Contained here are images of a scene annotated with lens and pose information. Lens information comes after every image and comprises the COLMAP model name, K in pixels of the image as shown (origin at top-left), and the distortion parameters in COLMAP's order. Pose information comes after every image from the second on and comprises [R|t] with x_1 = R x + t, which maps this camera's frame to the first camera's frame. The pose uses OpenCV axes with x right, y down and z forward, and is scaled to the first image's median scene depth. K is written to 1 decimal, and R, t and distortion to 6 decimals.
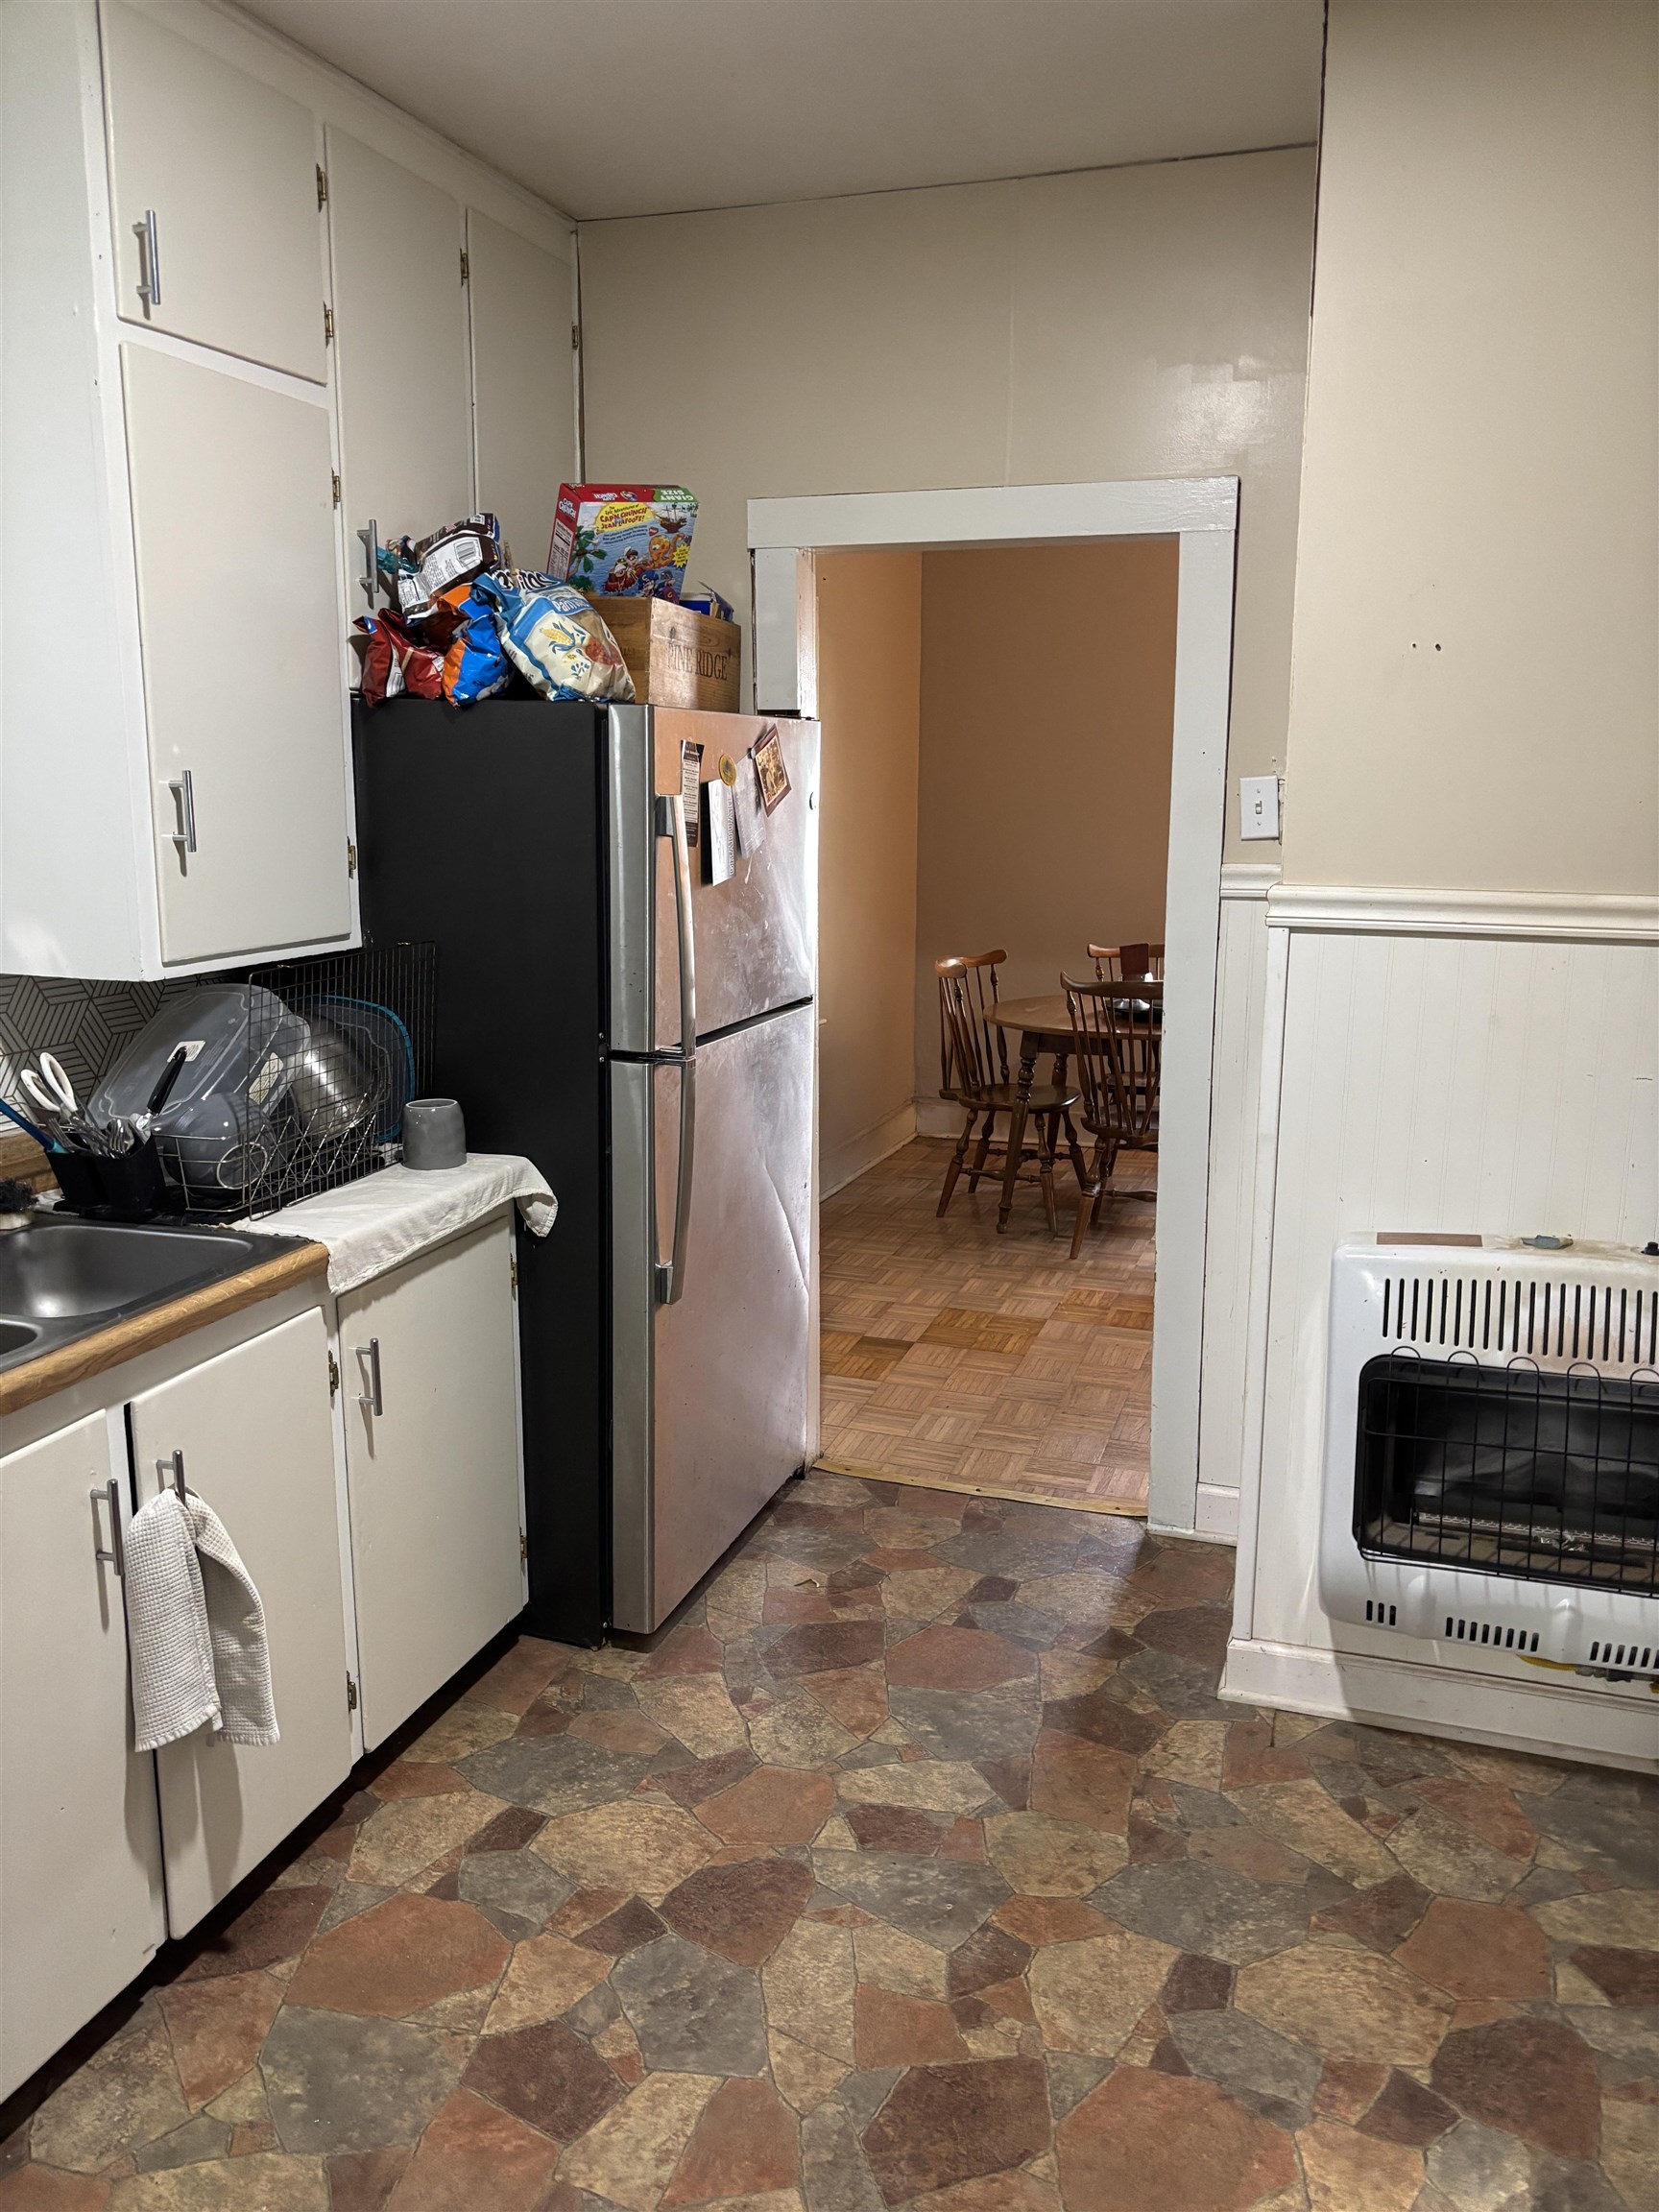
lens RADIAL K [[1664.2, 0, 785.4], [0, 1664.2, 1087.1], [0, 0, 1]] dist [0.060841, -0.083723]
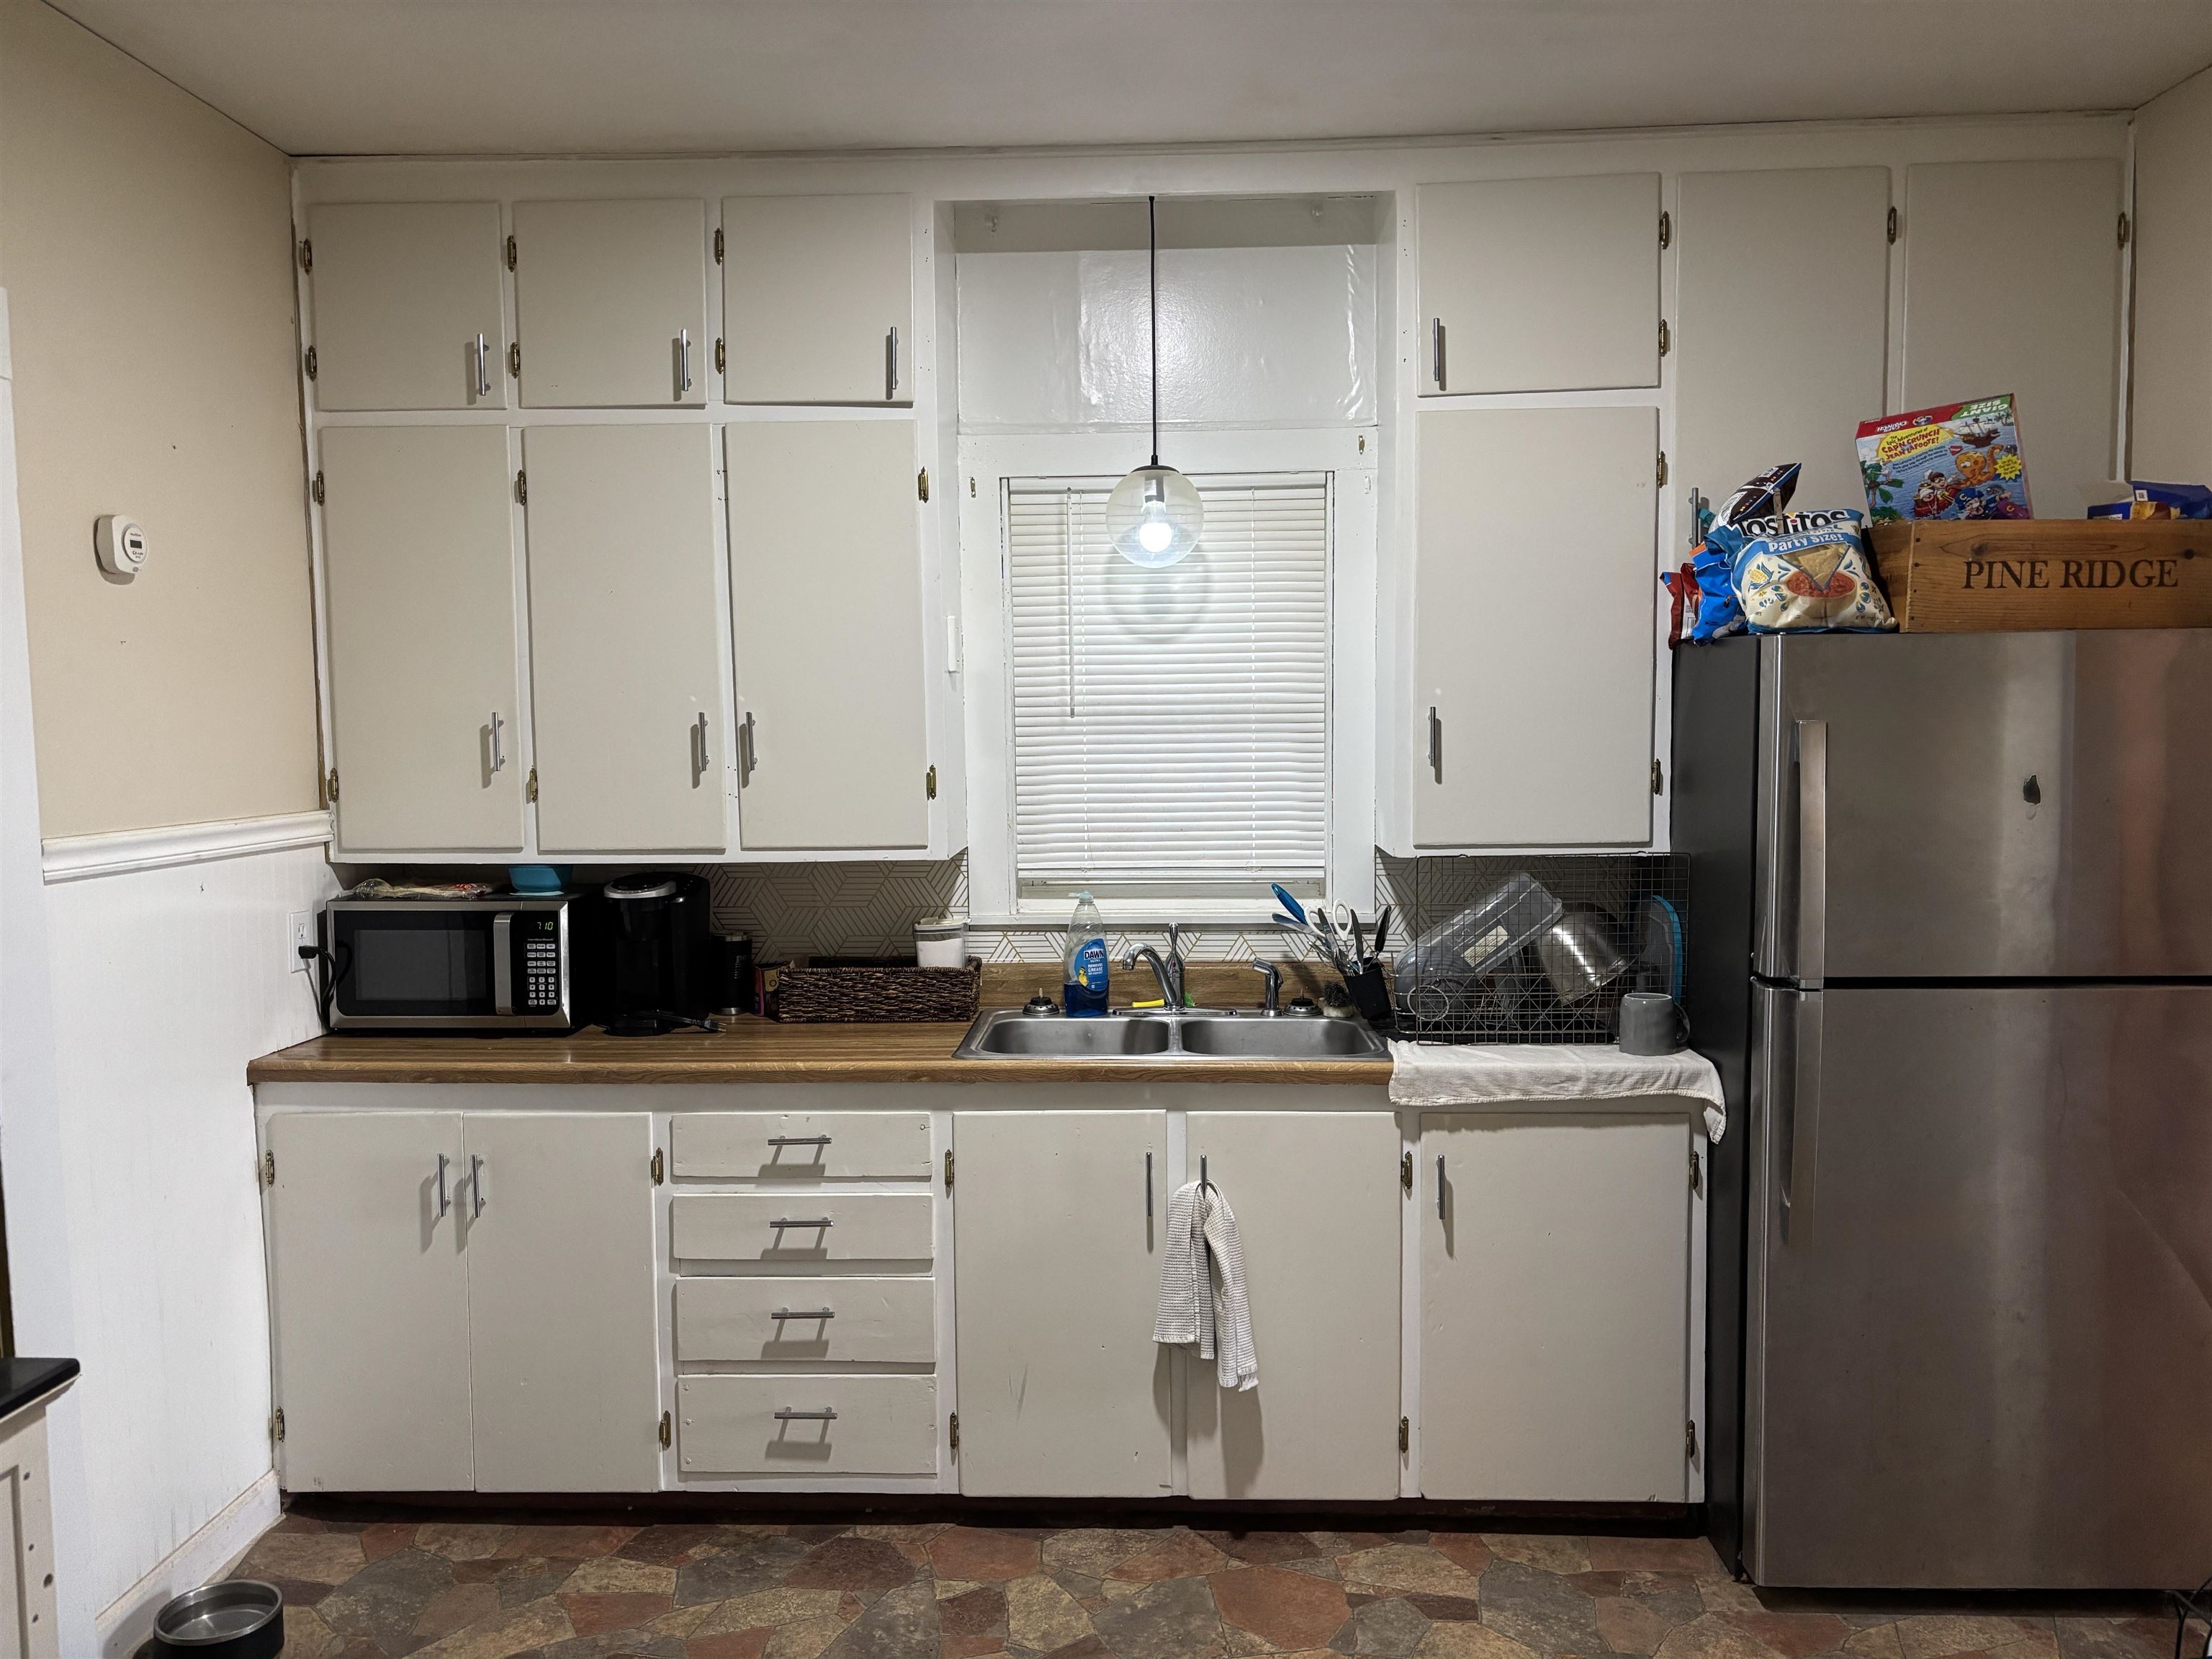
lens RADIAL K [[1694.5, 0, 1136.4], [0, 1694.5, 827.5], [0, 0, 1]] dist [0.066455, -0.078091]
pose [[0.296743, 0.059599, -0.953096, 0.774058], [-0.164374, 0.986342, 0.010500, -0.057860], [0.940705, 0.153548, 0.302486, 0.321226]]
